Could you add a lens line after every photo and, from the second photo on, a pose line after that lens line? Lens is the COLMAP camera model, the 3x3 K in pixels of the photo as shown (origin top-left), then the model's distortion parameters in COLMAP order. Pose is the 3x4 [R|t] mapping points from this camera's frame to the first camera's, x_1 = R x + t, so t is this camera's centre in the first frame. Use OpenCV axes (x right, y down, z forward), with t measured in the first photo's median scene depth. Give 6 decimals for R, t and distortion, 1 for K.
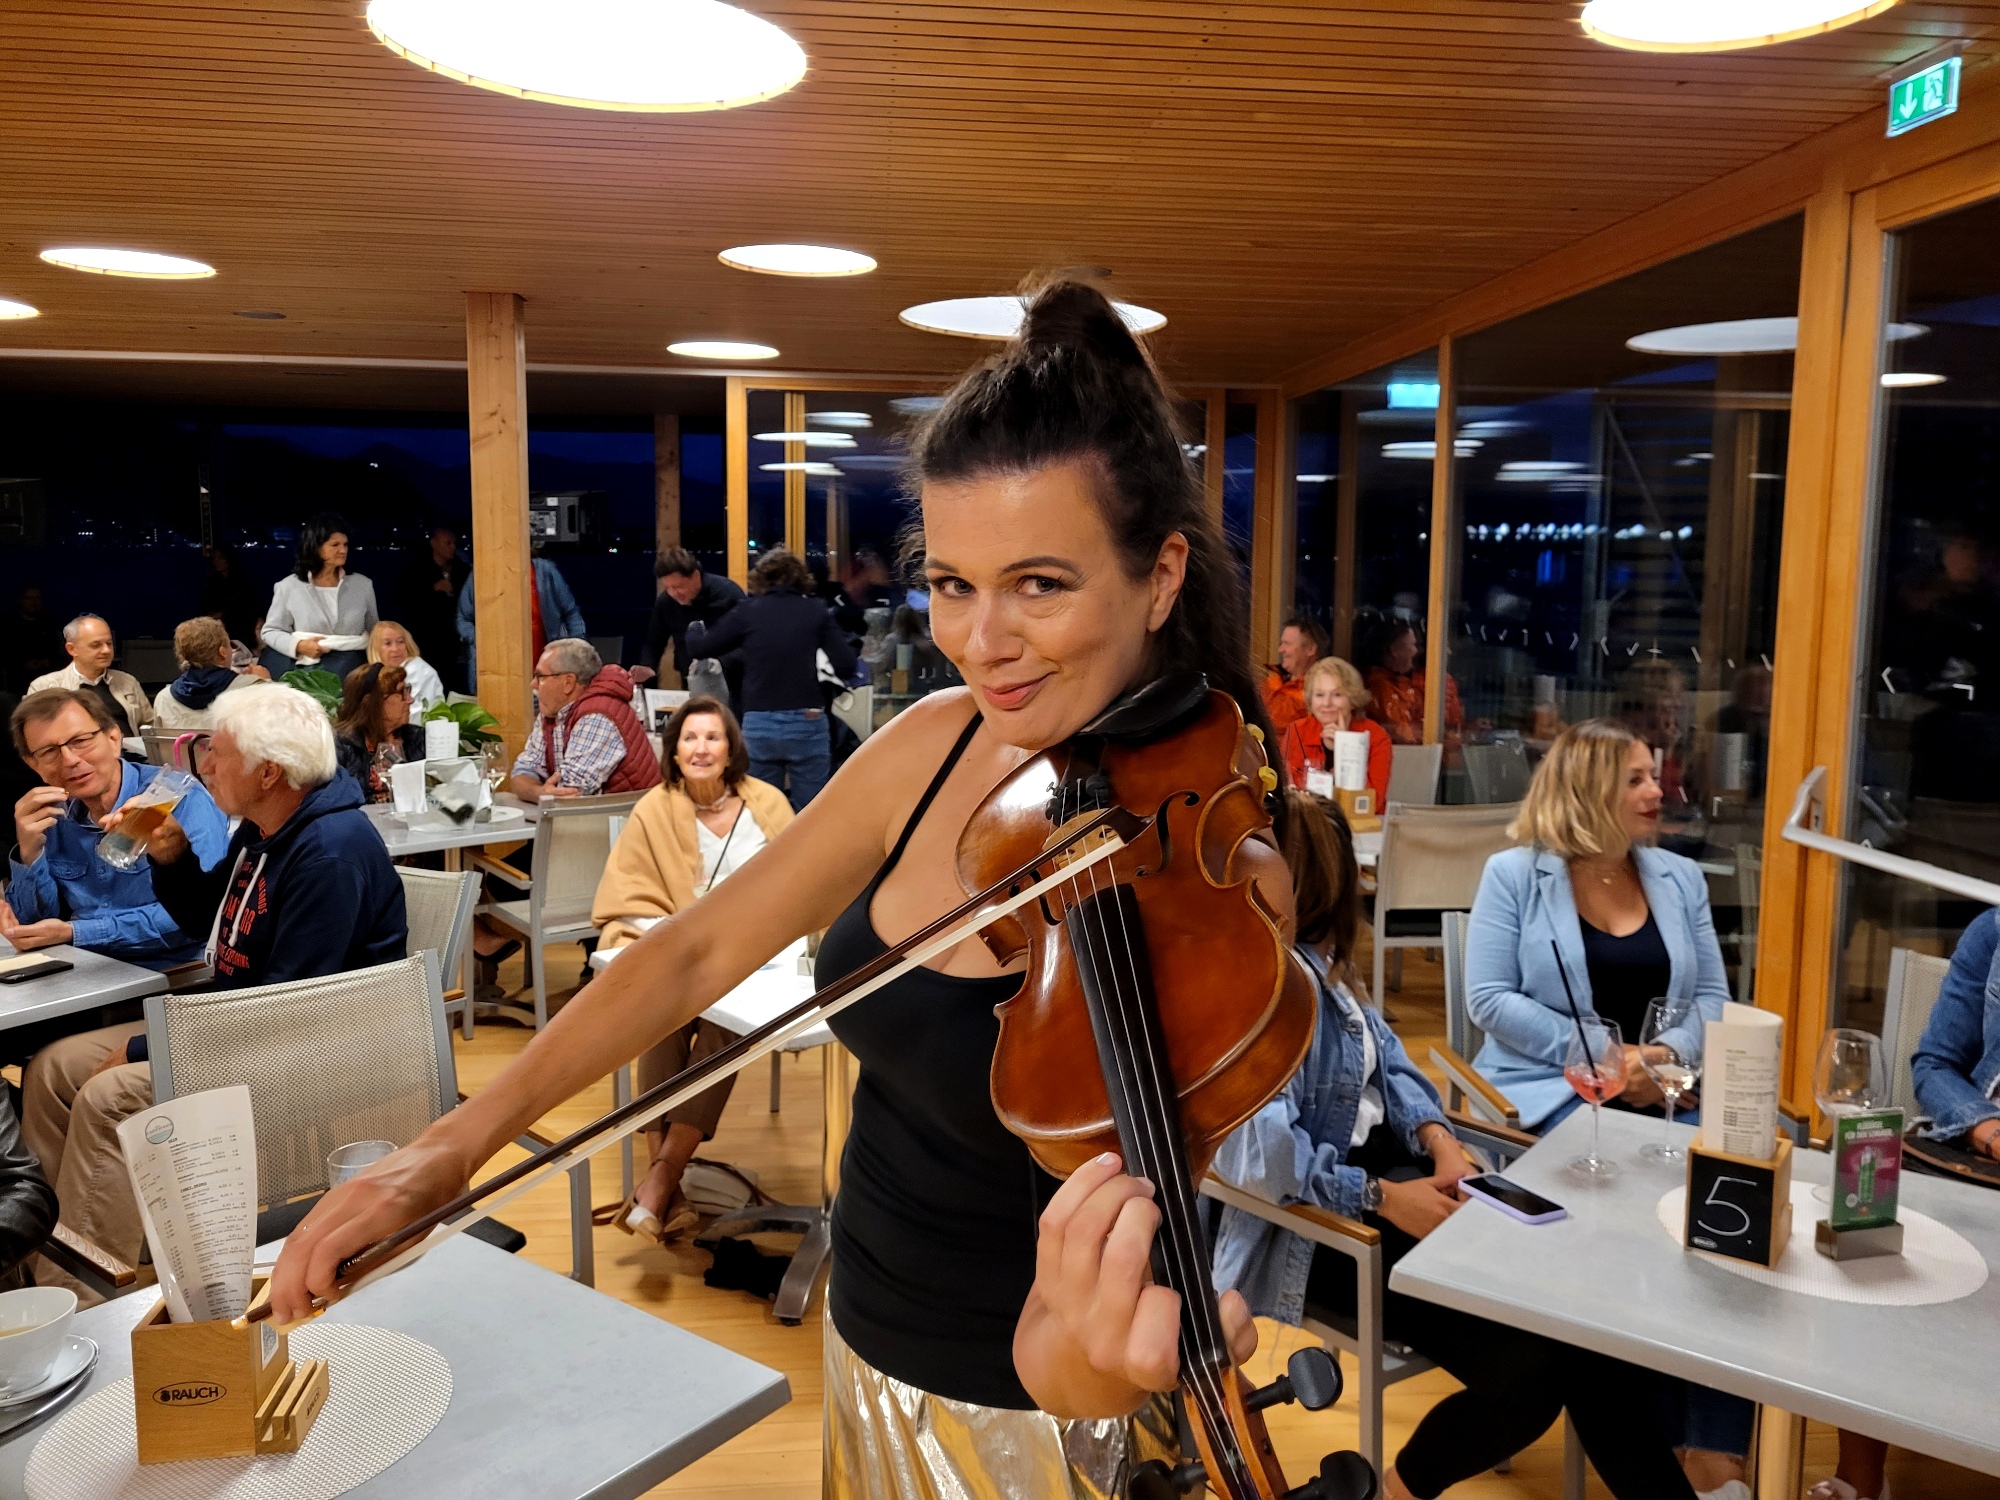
lens RADIAL K [[1564.4, 0, 1003.8], [0, 1564.4, 727.8], [0, 0, 1]] dist [0.008088, -0.039320]
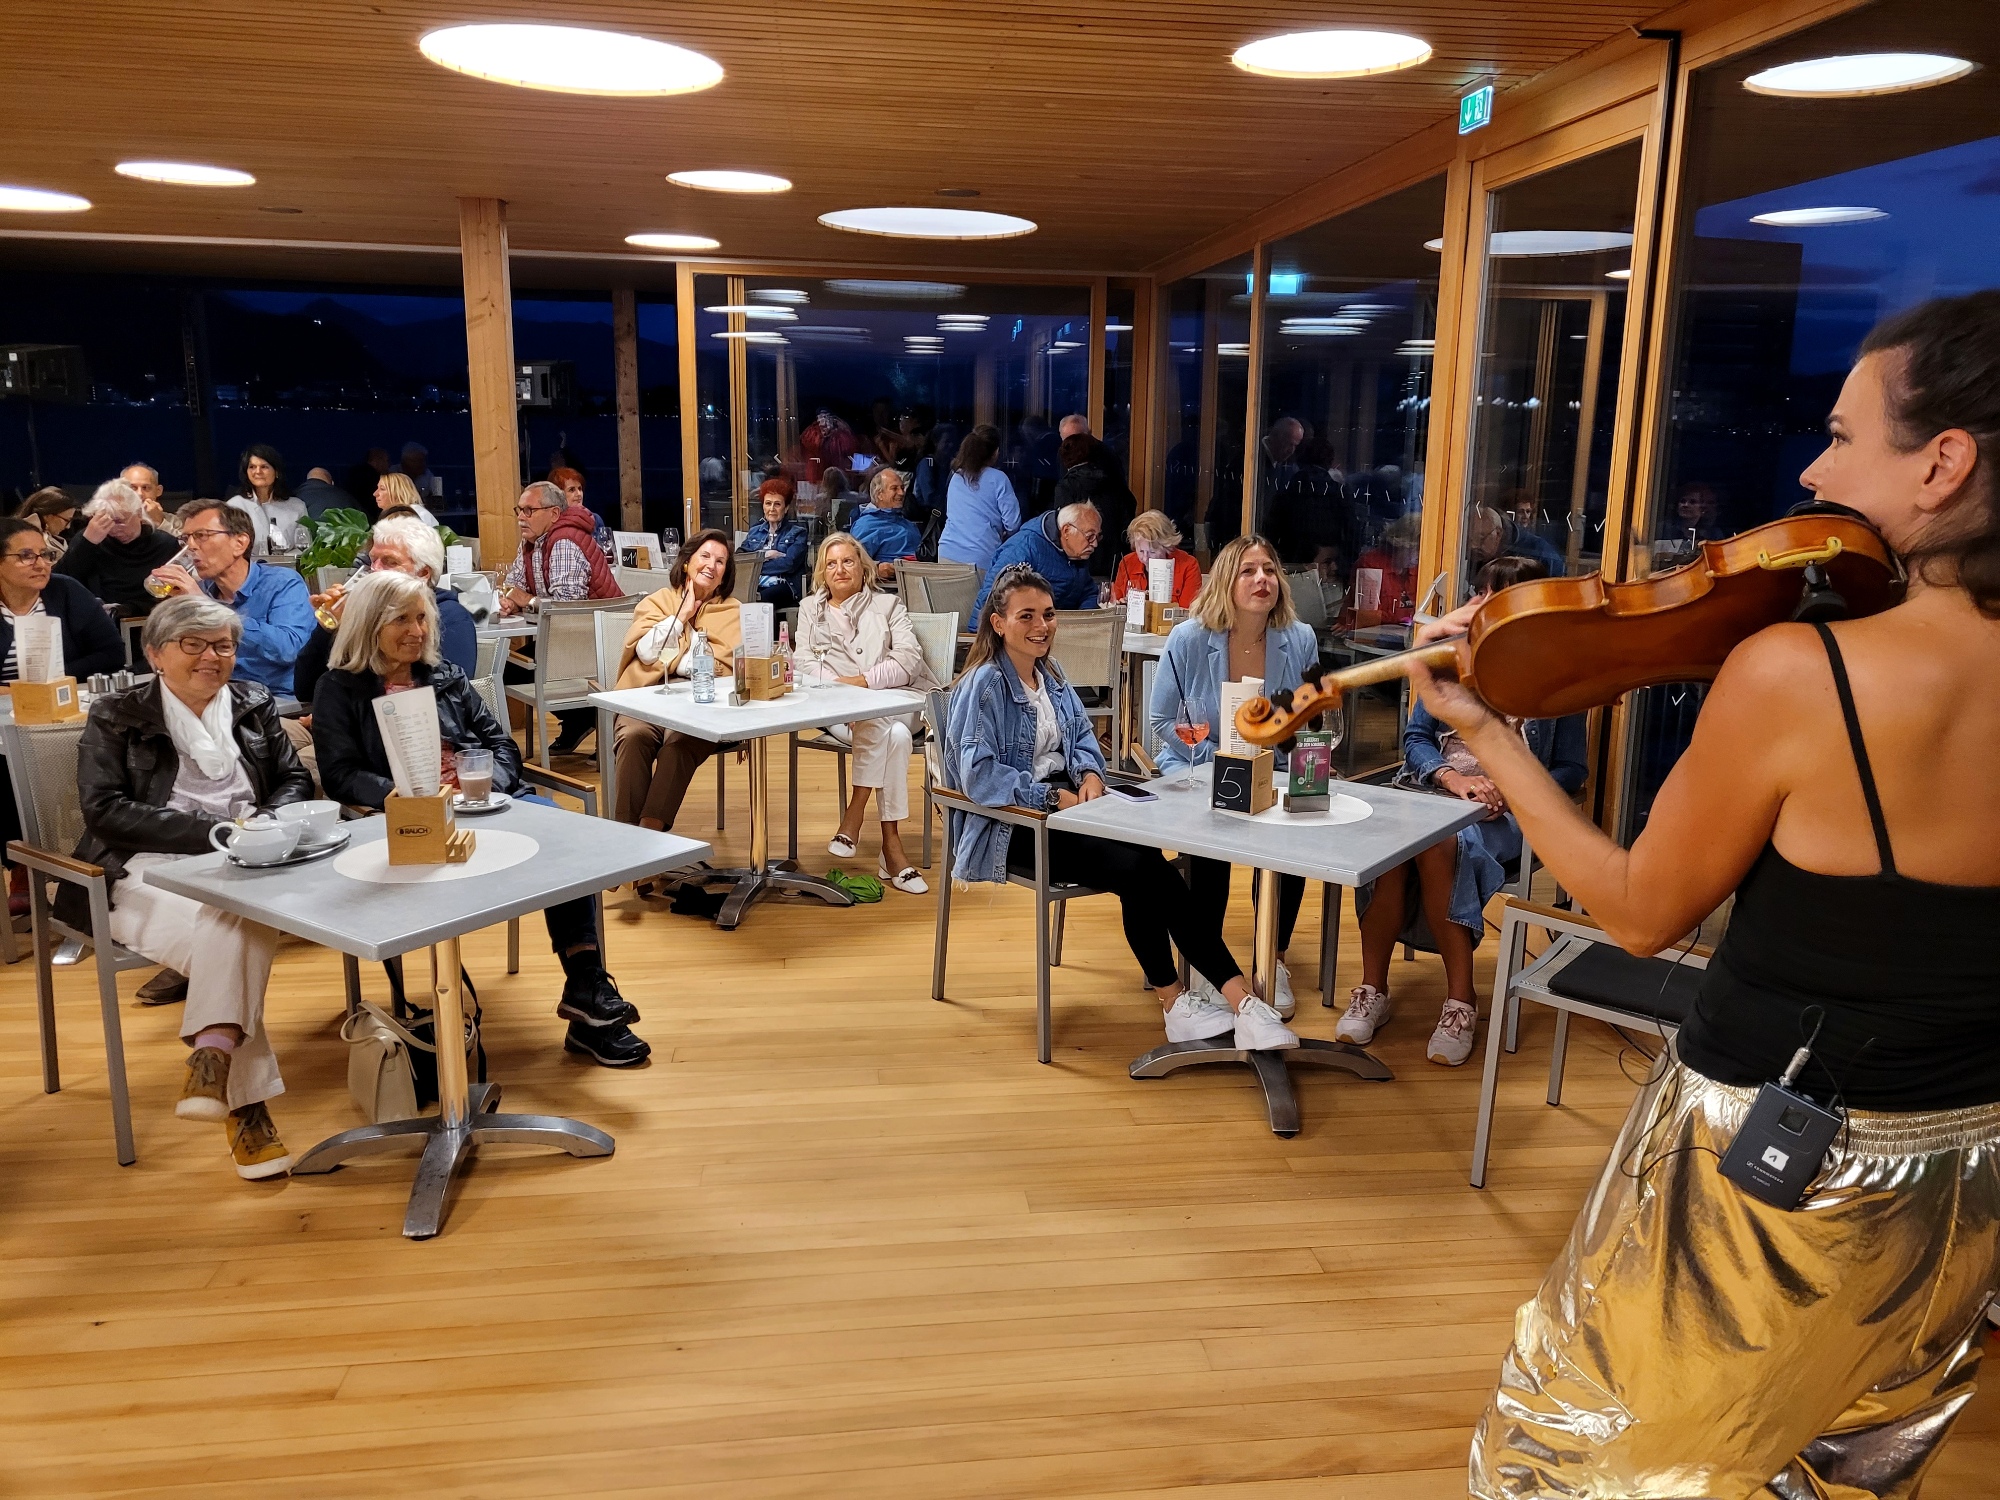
lens RADIAL K [[1518.1, 0, 1017.0], [0, 1518.1, 744.2], [0, 0, 1]] dist [0.005760, -0.000538]
pose [[0.999272, -0.001111, 0.038136, 0.059895], [-0.002692, 0.995030, 0.099543, 0.035305], [-0.038057, -0.099574, 0.994302, -0.311586]]
